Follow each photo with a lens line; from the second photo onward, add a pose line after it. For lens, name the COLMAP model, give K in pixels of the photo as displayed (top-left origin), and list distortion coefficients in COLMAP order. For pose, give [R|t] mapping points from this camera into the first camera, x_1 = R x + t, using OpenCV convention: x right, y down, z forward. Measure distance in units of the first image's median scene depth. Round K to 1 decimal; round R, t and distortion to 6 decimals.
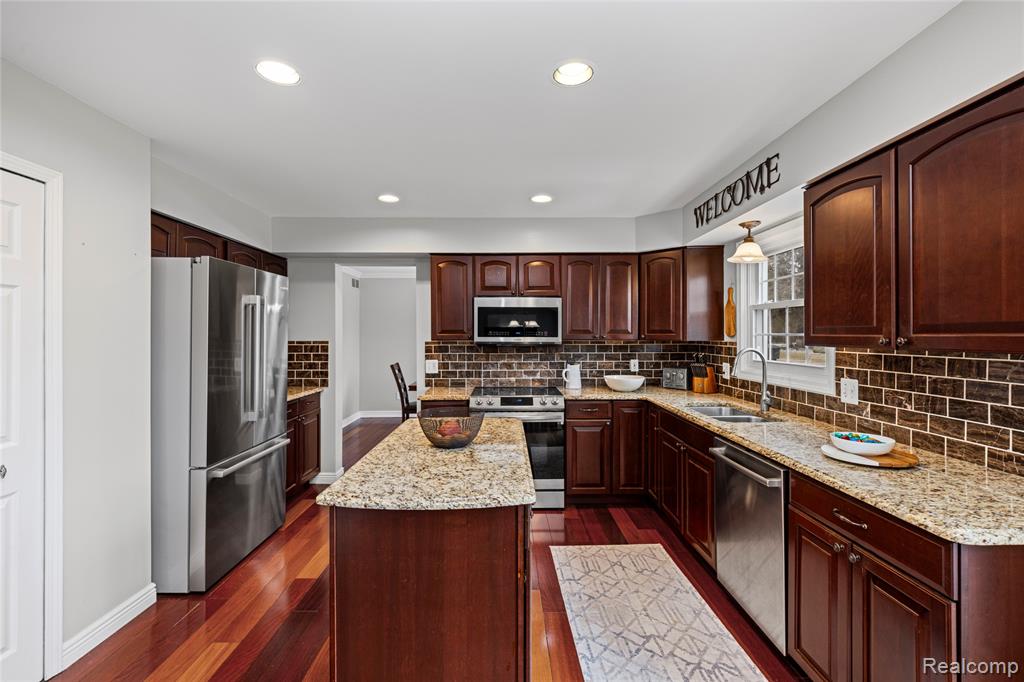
lens RADIAL K [[449.3, 0, 515.5], [0, 449.3, 335.9], [0, 0, 1]] dist [-0.000665, -0.000557]
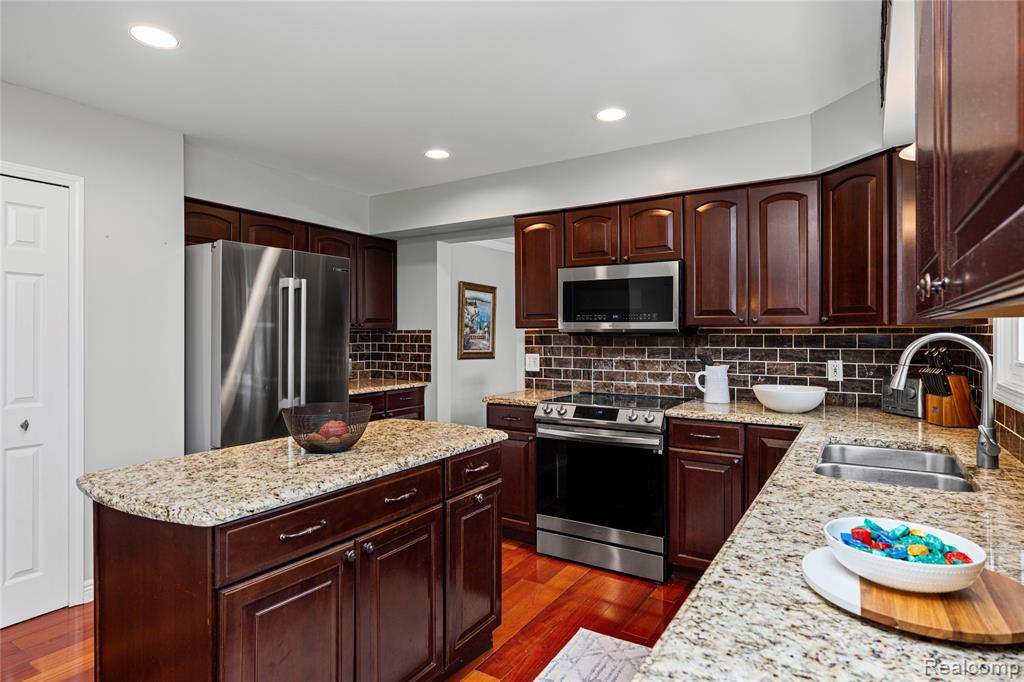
lens RADIAL K [[556.8, 0, 512.0], [0, 556.8, 341.0], [0, 0, 1]] dist [-0.003034, -0.000732]
pose [[0.836460, 0.007255, -0.547980, 0.371100], [-0.000943, 0.999930, 0.011798, 0.023433], [0.548027, -0.009351, 0.836408, 0.208854]]
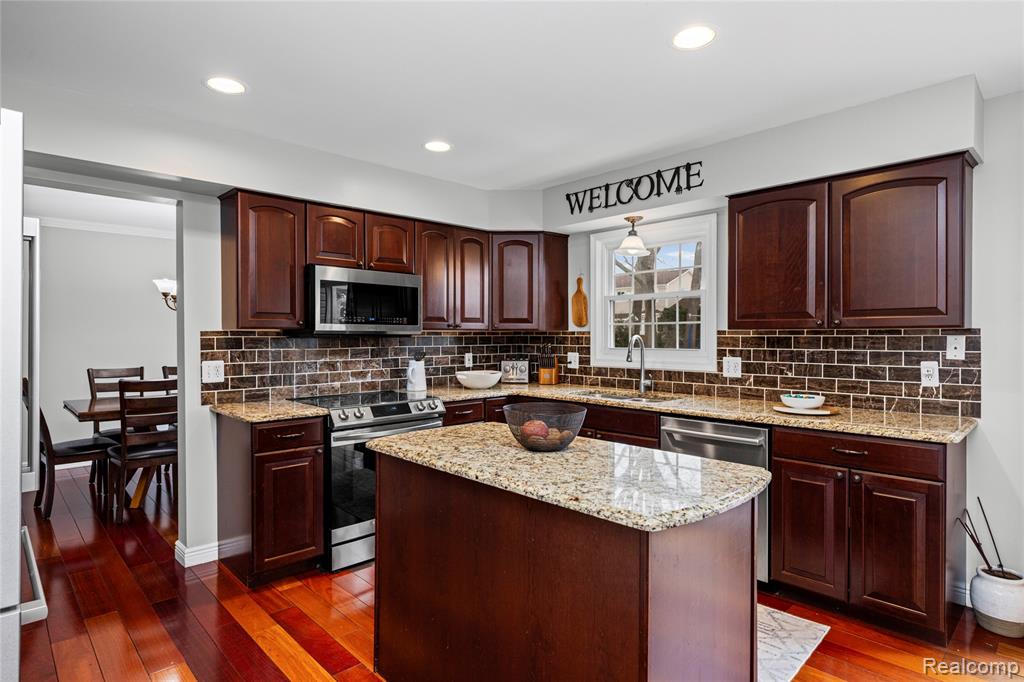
lens RADIAL K [[544.1, 0, 512.0], [0, 544.1, 341.0], [0, 0, 1]] dist [0.003574, 0.000135]
pose [[0.733456, -0.006820, 0.679703, -0.468868], [0.001837, 0.999966, 0.008052, 0.024709], [-0.679734, -0.004657, 0.733444, 0.204721]]
